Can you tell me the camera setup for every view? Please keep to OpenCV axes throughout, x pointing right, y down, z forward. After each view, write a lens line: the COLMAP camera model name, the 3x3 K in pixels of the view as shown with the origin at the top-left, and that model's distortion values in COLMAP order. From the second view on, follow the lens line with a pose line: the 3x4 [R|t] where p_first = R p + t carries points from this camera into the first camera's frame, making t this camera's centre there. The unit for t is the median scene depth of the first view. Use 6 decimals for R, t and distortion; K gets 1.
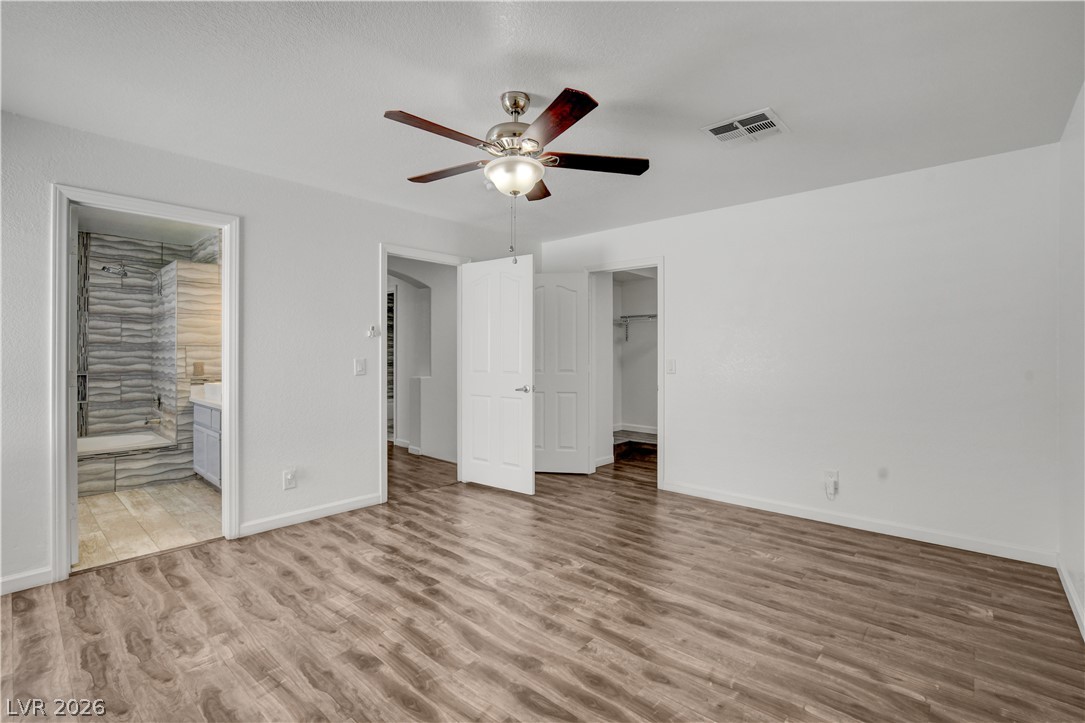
lens RADIAL K [[492.1, 0, 538.8], [0, 492.1, 357.5], [0, 0, 1]] dist [-0.015863, 0.000239]
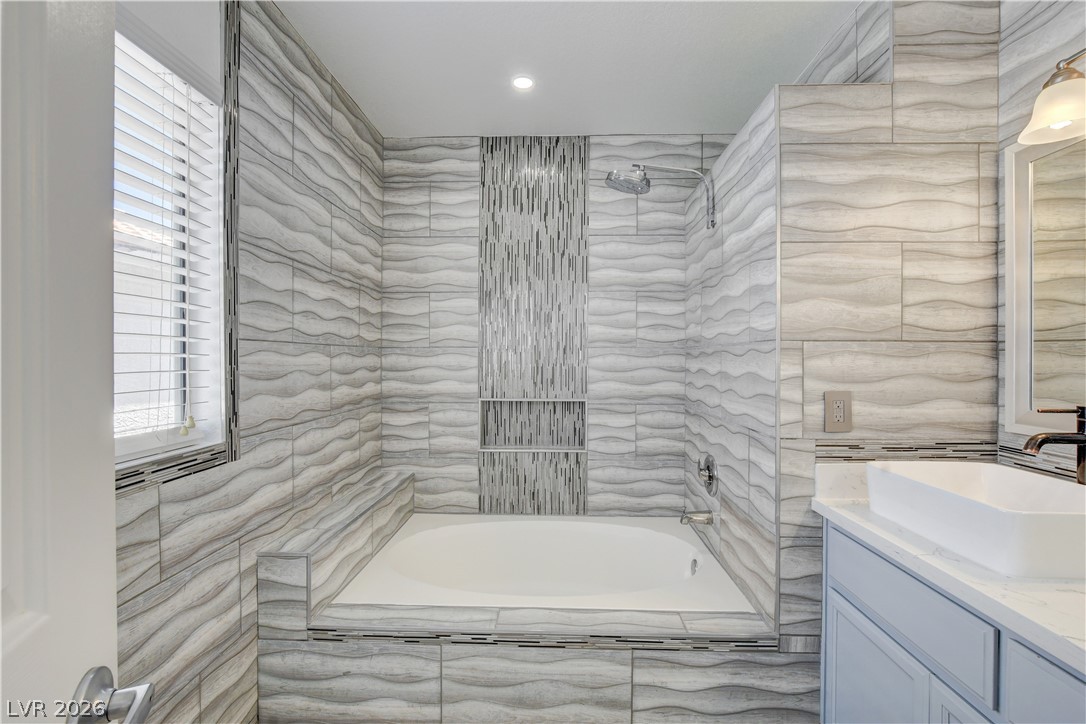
lens RADIAL K [[492.6, 0, 539.3], [0, 492.6, 357.9], [0, 0, 1]] dist [-0.015863, 0.000239]
pose [[0.644075, -0.002159, -0.764959, -0.825926], [-0.002289, 0.999986, -0.004750, -0.014296], [0.764959, 0.004810, 0.644061, 0.919735]]
